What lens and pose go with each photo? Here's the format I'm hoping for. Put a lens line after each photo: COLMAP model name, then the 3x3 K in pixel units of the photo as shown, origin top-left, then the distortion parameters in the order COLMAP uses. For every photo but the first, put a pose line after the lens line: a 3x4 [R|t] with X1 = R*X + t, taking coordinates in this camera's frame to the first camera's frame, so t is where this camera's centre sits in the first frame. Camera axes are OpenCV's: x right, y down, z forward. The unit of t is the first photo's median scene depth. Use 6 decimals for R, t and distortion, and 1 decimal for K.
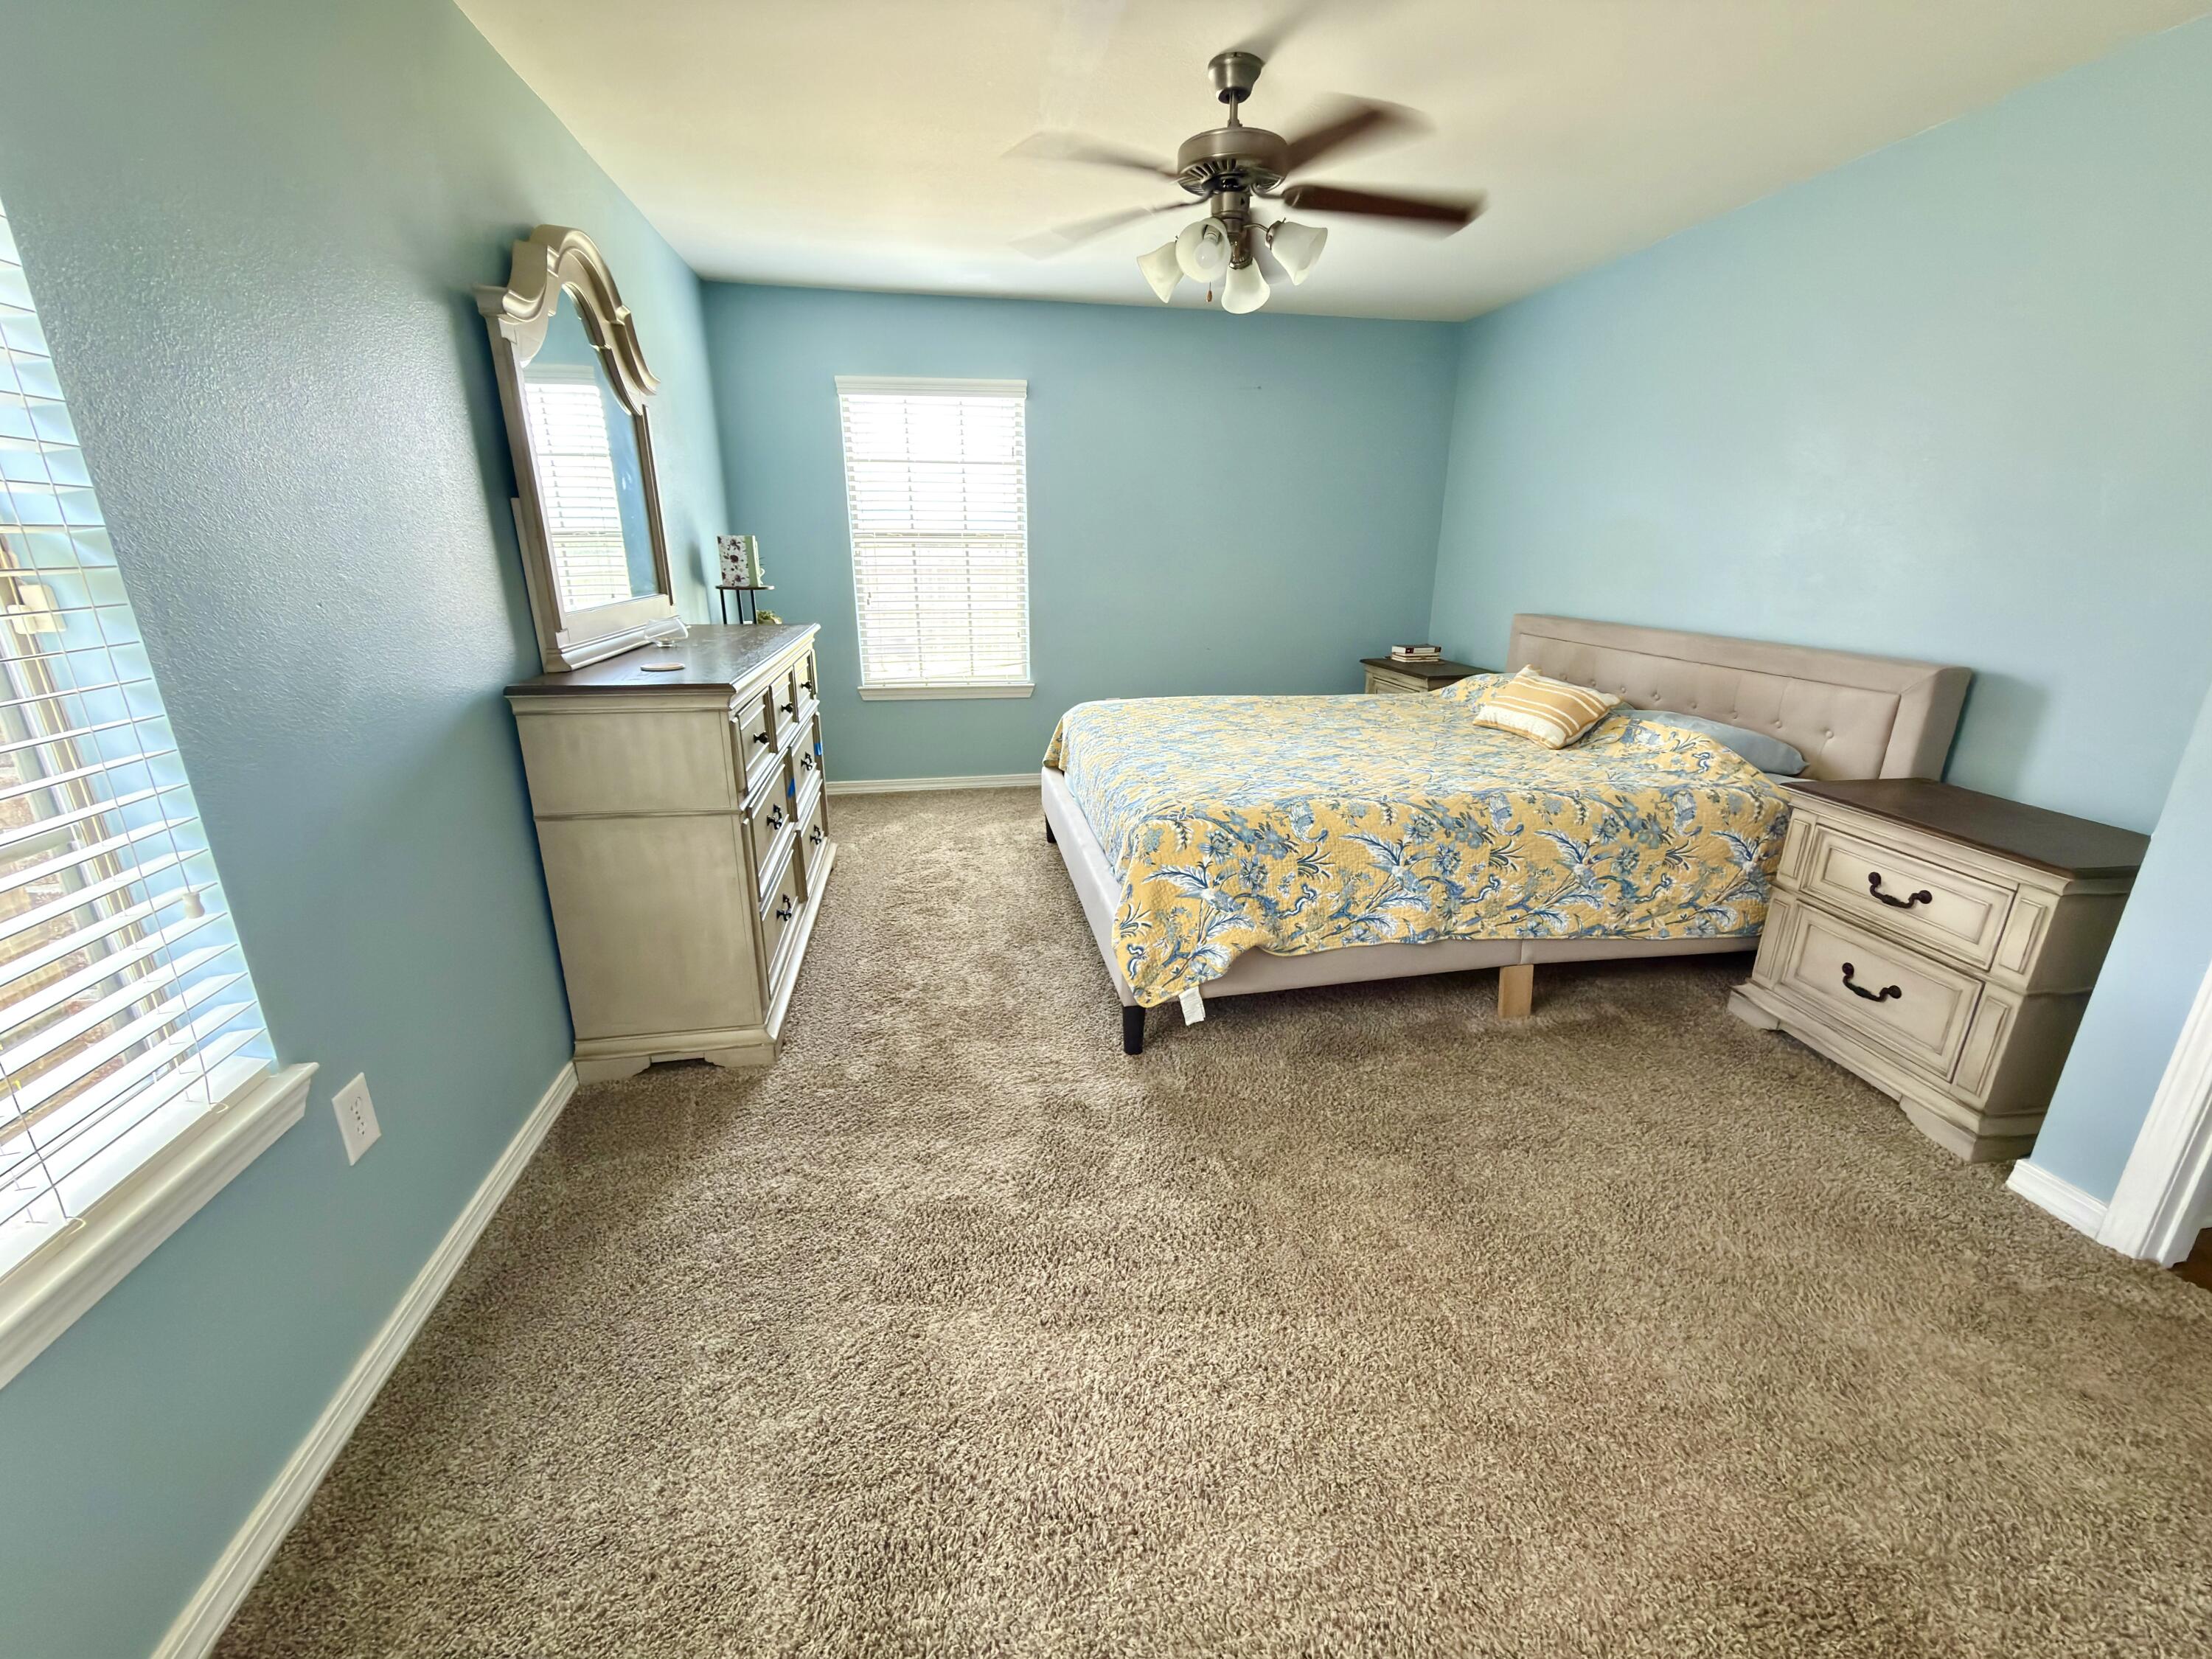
lens RADIAL K [[897.2, 0, 1106.0], [0, 897.2, 829.5], [0, 0, 1]] dist [0.001158, 0.000659]
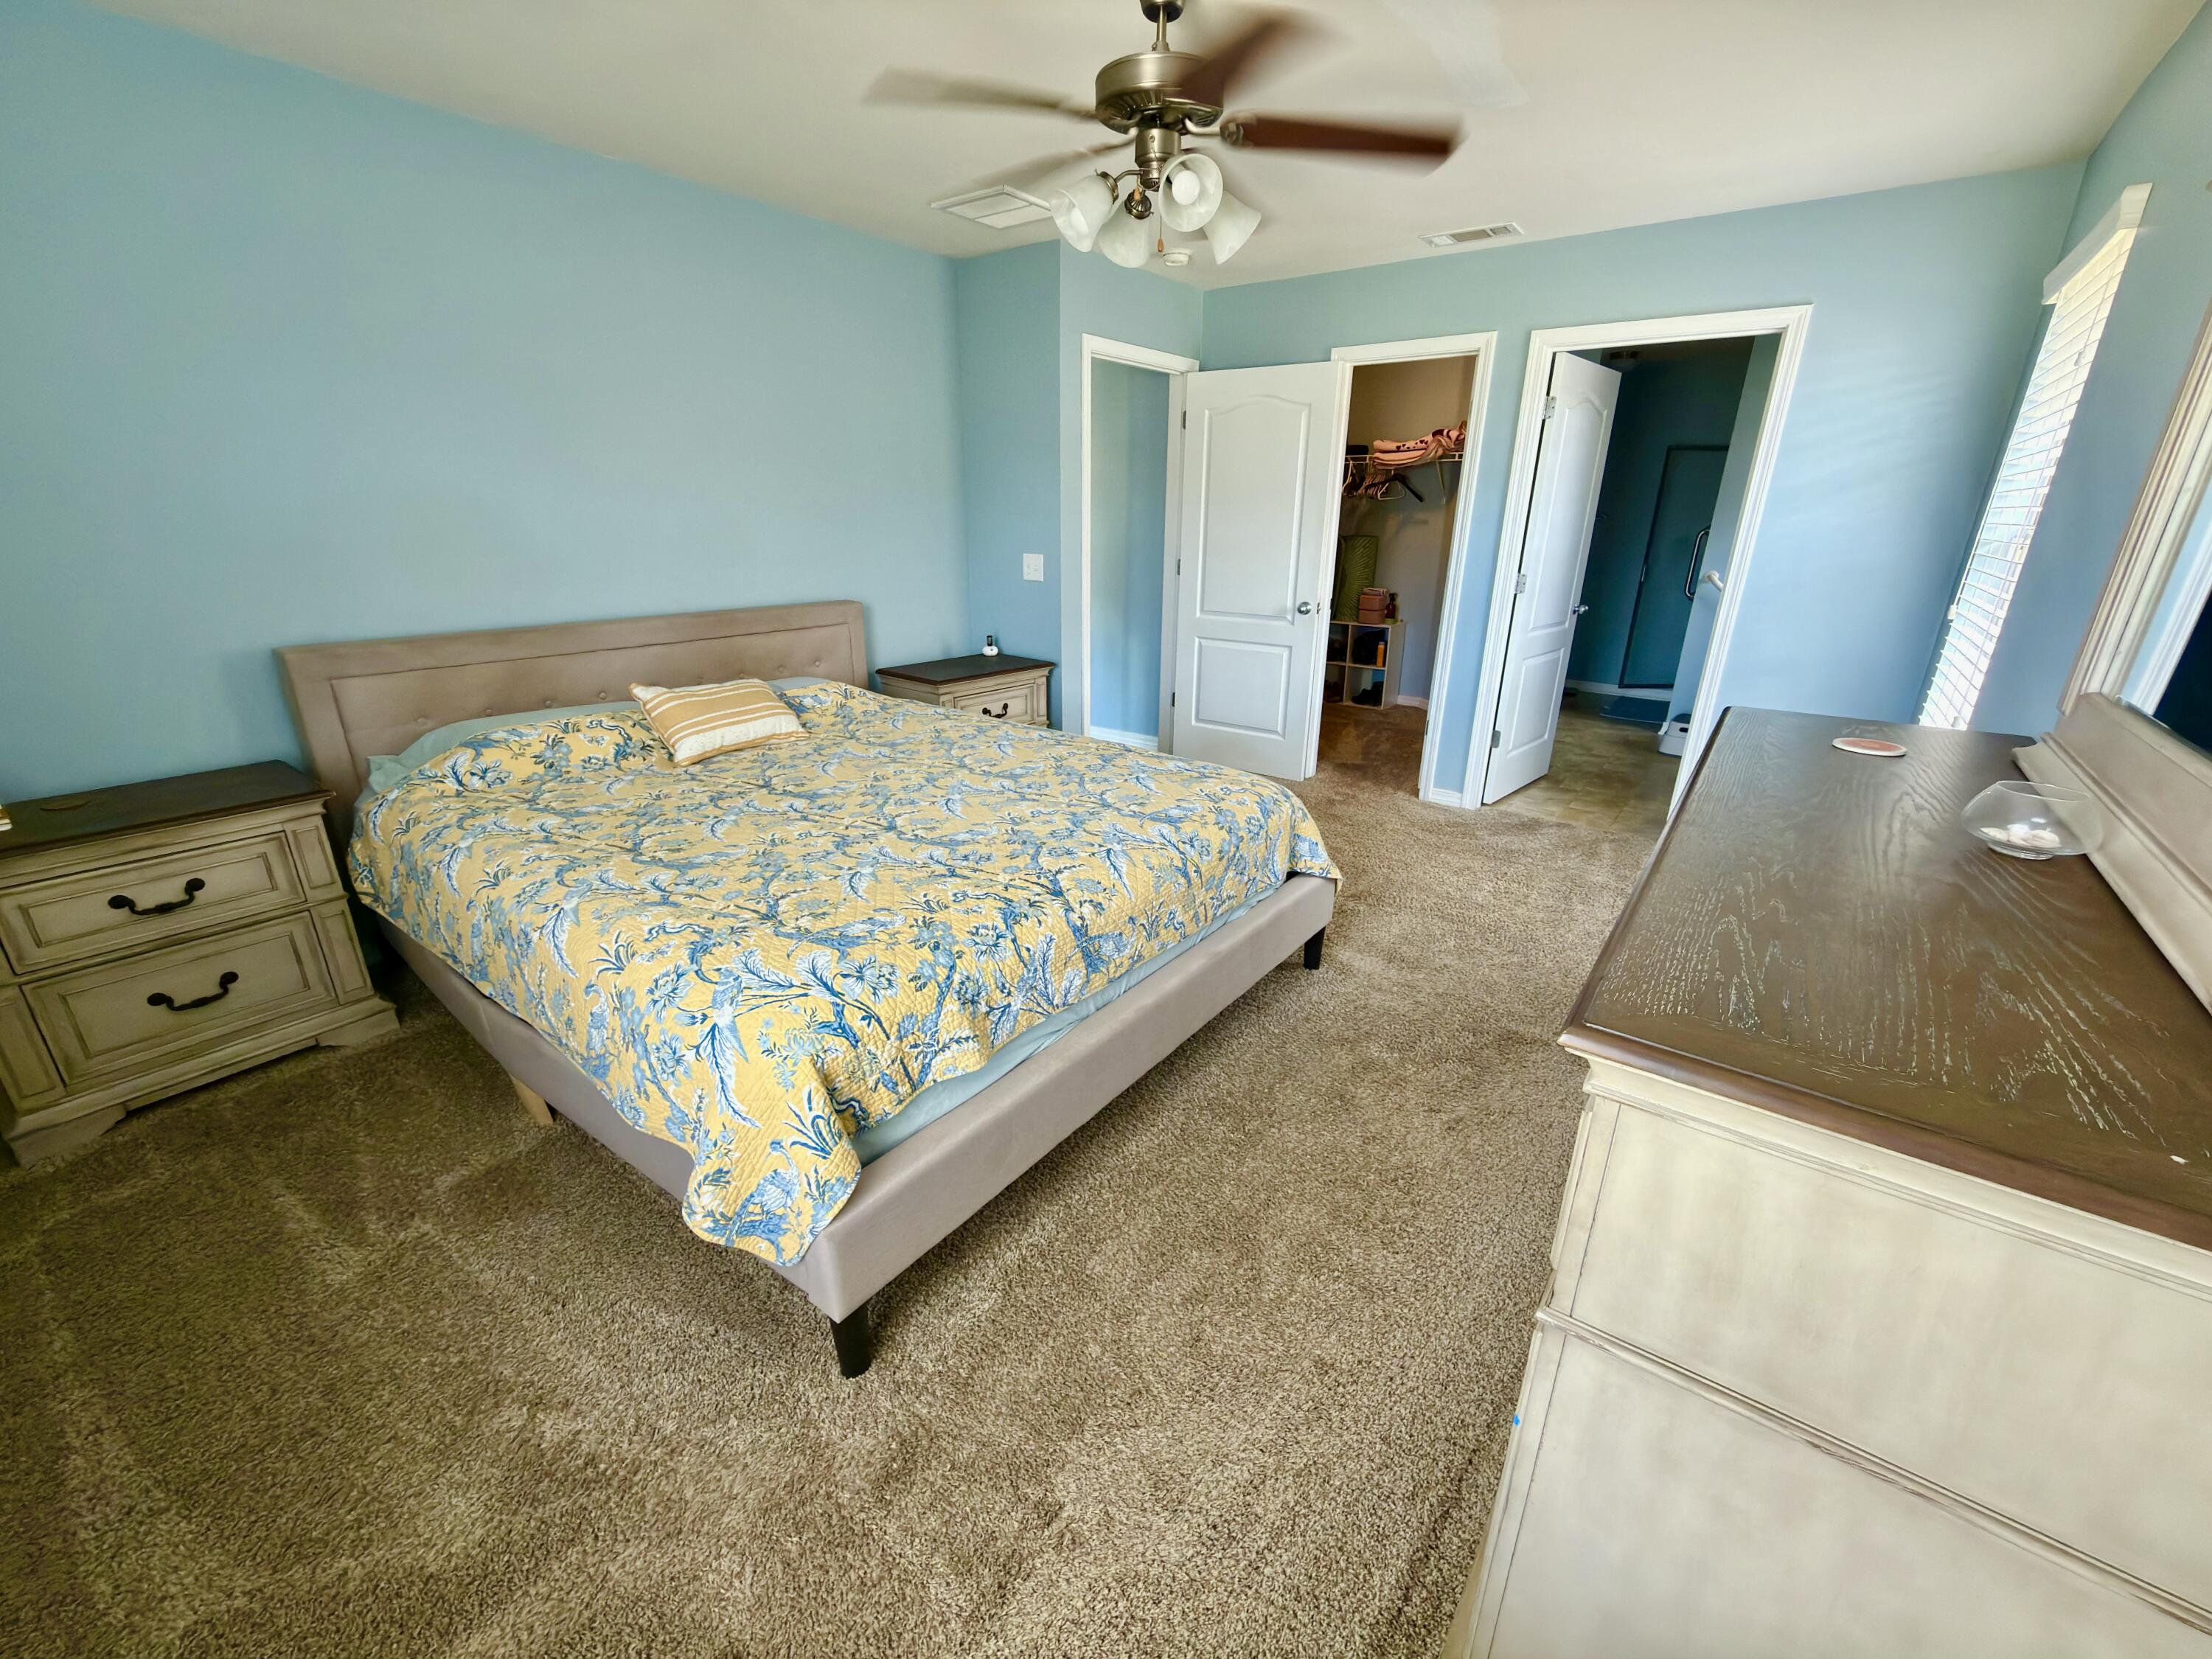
lens RADIAL K [[897.2, 0, 1106.0], [0, 897.2, 829.5], [0, 0, 1]] dist [0.001158, 0.000659]
pose [[-0.707428, -0.249444, 0.661304, -0.775984], [0.209343, 0.819718, 0.533140, -0.496283], [-0.675071, 0.515598, -0.527672, 1.324982]]
